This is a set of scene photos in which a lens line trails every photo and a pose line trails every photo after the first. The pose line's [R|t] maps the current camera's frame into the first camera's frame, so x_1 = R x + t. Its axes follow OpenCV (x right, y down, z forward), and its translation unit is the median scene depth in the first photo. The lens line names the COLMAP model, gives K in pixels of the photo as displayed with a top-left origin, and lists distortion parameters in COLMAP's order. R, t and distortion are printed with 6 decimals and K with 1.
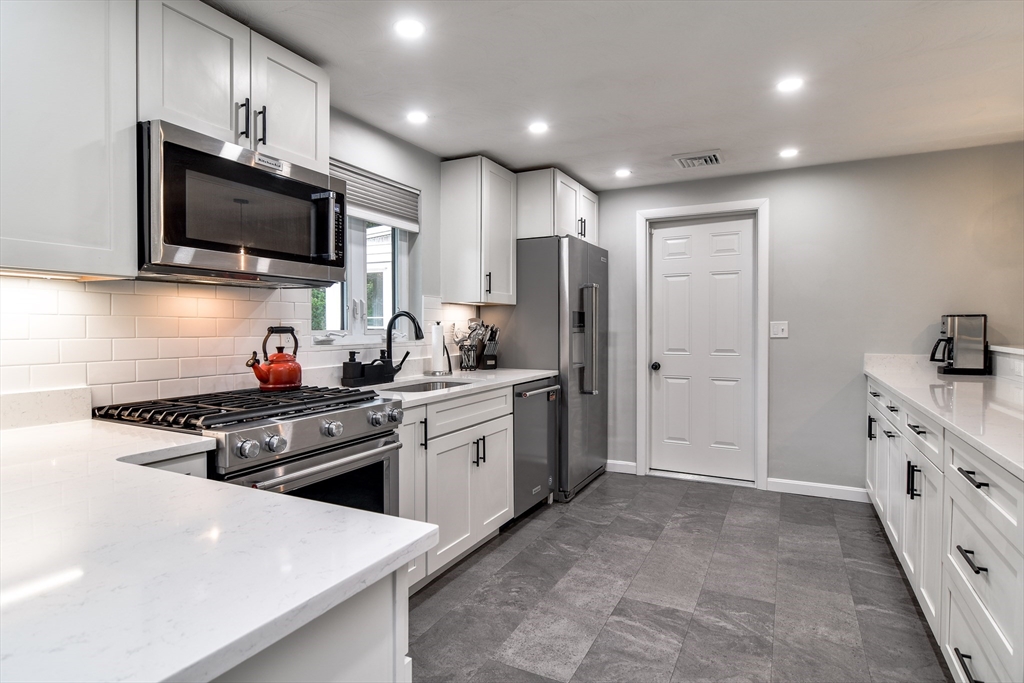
lens RADIAL K [[547.2, 0, 506.3], [0, 547.2, 338.8], [0, 0, 1]] dist [0.009192, -0.011348]
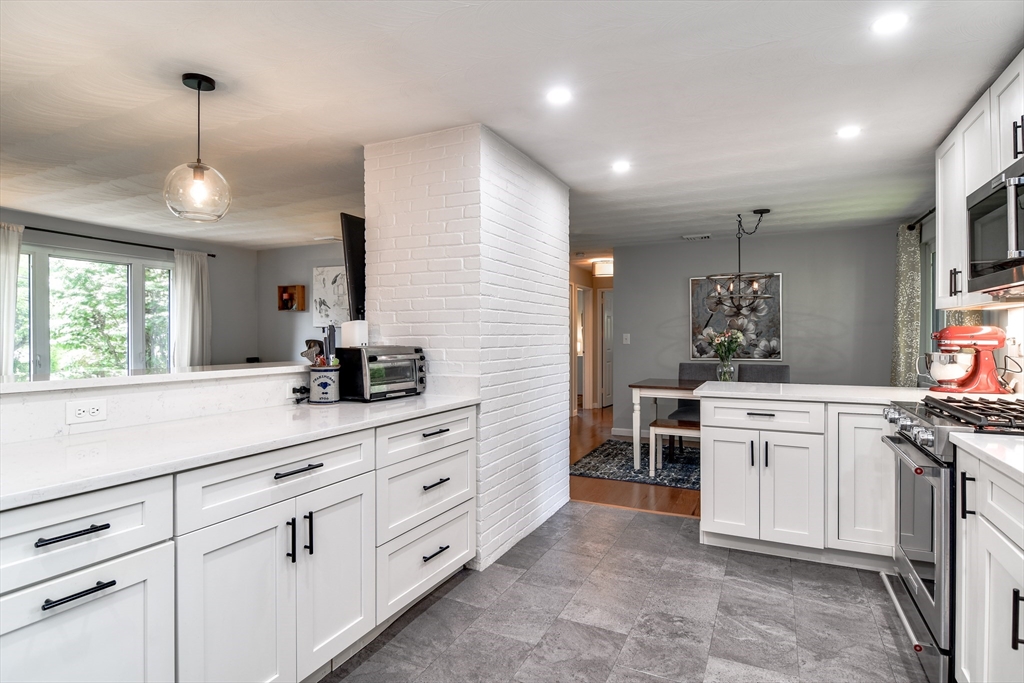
lens RADIAL K [[547.2, 0, 506.3], [0, 547.2, 338.8], [0, 0, 1]] dist [0.009192, -0.011348]
pose [[-0.999764, 0.002765, -0.021565, 0.281924], [0.002098, 0.999520, 0.030903, -0.029647], [0.021640, 0.030850, -0.999290, 1.076664]]
